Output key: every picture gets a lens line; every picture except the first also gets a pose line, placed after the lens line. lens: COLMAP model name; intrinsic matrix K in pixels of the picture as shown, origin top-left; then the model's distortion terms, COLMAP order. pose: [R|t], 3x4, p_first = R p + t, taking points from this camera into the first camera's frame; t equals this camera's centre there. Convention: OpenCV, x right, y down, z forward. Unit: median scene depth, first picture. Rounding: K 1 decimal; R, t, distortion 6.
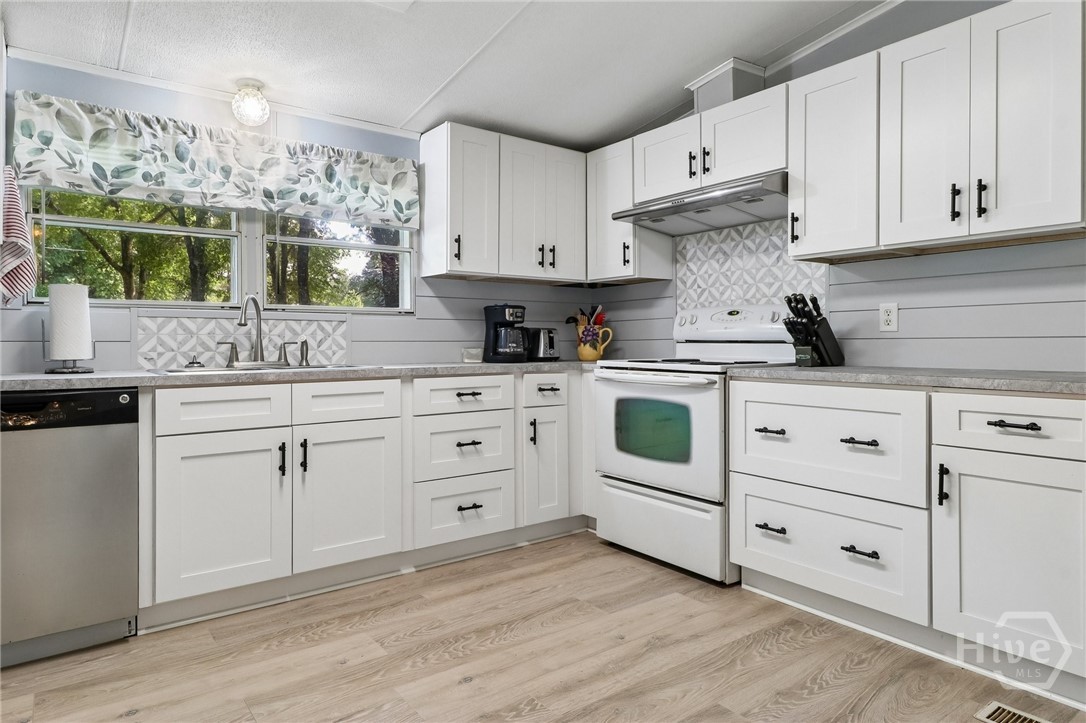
lens RADIAL K [[647.2, 0, 548.3], [0, 647.2, 350.7], [0, 0, 1]] dist [0.008132, -0.002699]
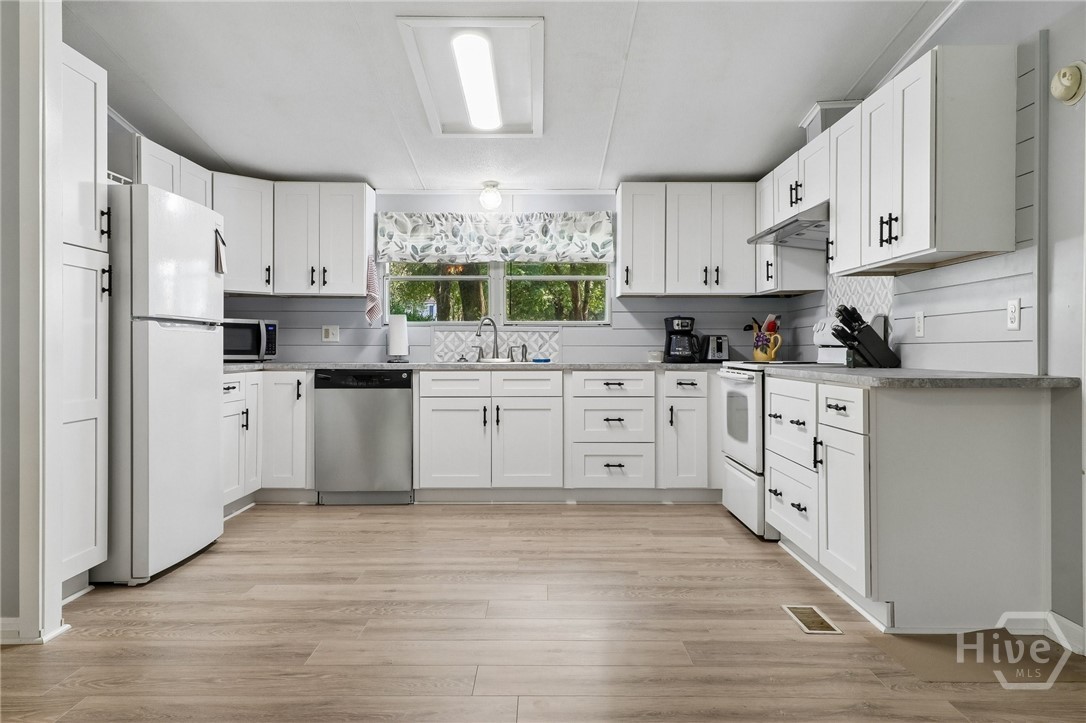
lens RADIAL K [[784.5, 0, 548.2], [0, 784.5, 356.1], [0, 0, 1]] dist [0.076782, -0.001791]
pose [[0.801134, 0.008469, -0.598425, 0.817198], [-0.010760, 0.999942, -0.000254, 0.010108], [0.598388, 0.006642, 0.801179, -0.461035]]
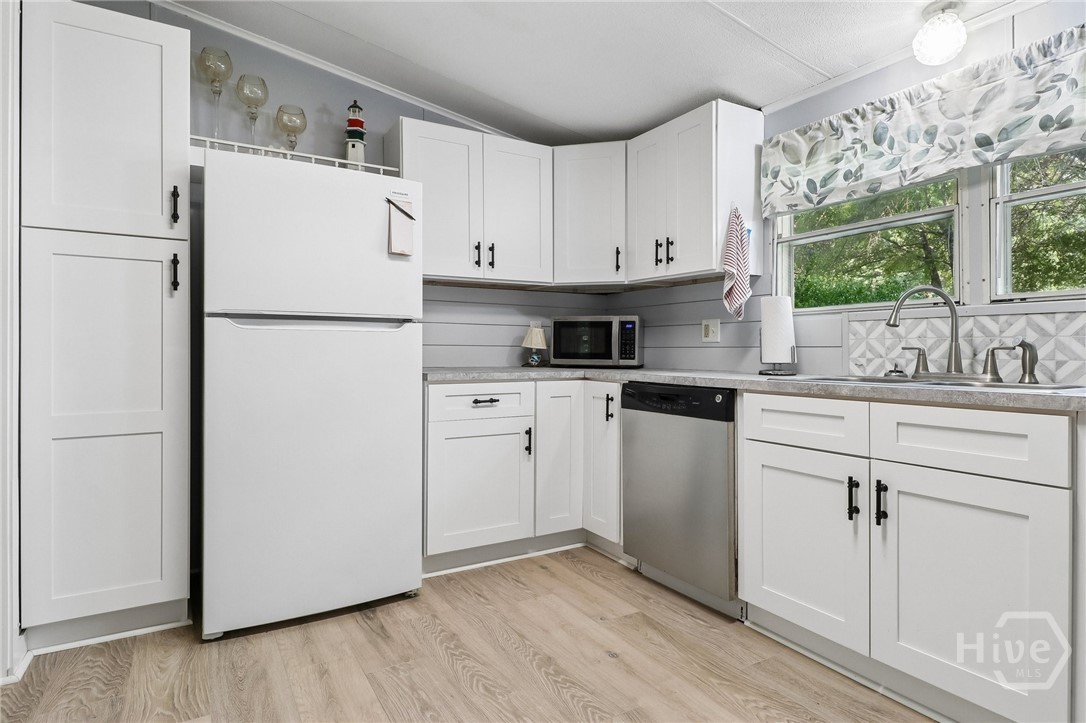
lens RADIAL K [[597.2, 0, 546.3], [0, 597.2, 350.7], [0, 0, 1]] dist [0.014942, -0.009215]
pose [[-0.111792, 0.002628, -0.993728, 0.299627], [-0.013989, 0.999893, 0.004218, -0.005700], [0.993633, 0.014373, -0.111744, 0.628374]]
